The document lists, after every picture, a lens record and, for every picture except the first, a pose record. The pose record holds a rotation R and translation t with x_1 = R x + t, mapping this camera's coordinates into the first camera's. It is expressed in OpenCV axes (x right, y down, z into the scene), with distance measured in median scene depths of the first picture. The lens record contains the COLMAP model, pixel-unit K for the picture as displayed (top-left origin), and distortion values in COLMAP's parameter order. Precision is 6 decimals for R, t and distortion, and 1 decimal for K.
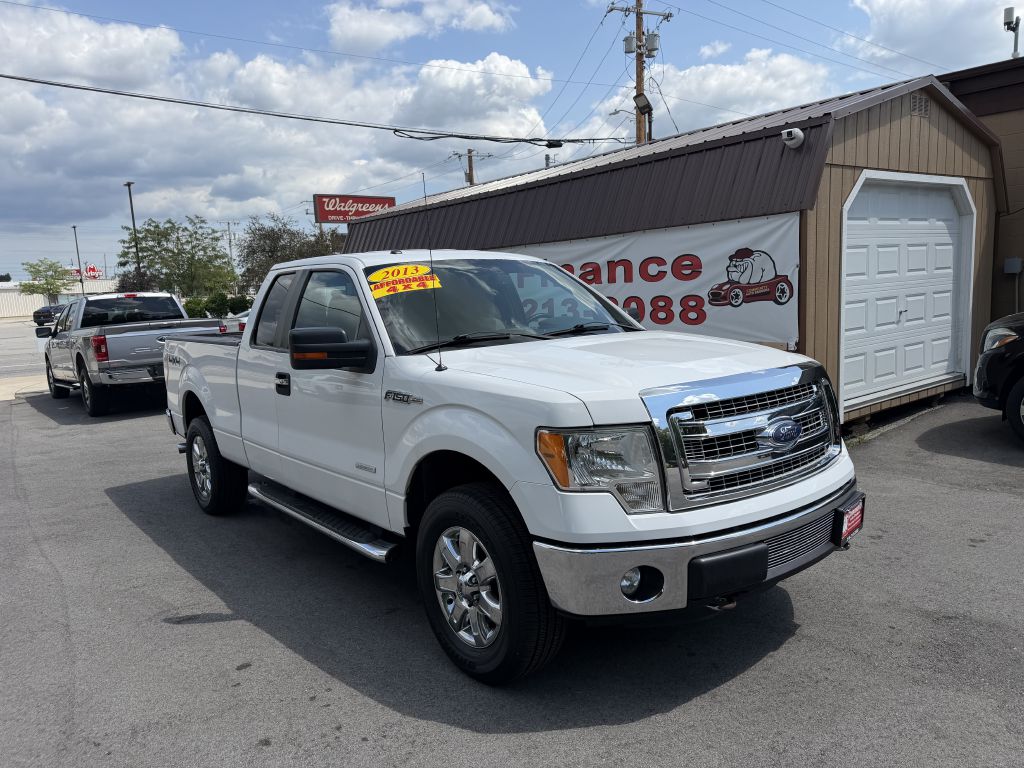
lens RADIAL K [[755.9, 0, 508.9], [0, 755.9, 393.9], [0, 0, 1]] dist [0.064251, -0.084054]
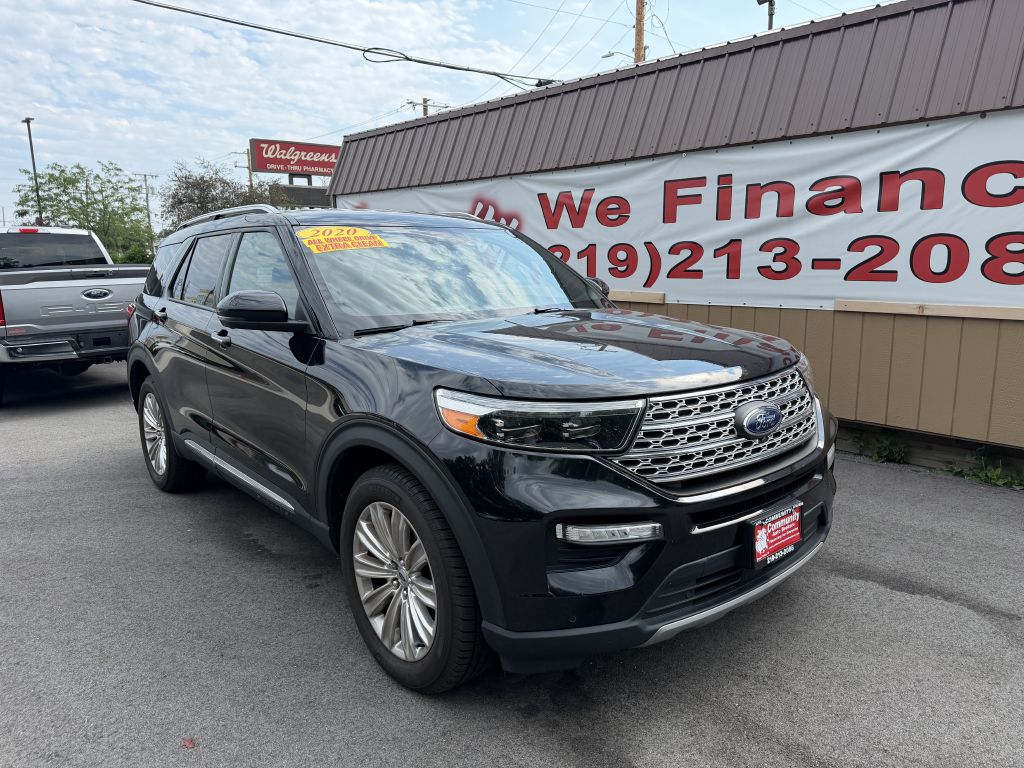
lens RADIAL K [[755.9, 0, 499.0], [0, 755.9, 393.9], [0, 0, 1]] dist [0.064251, -0.084054]
pose [[0.996094, 0.014699, 0.087067, -0.044124], [-0.017705, 0.999270, 0.033858, -0.004773], [-0.086505, -0.035268, 0.995627, 0.095343]]
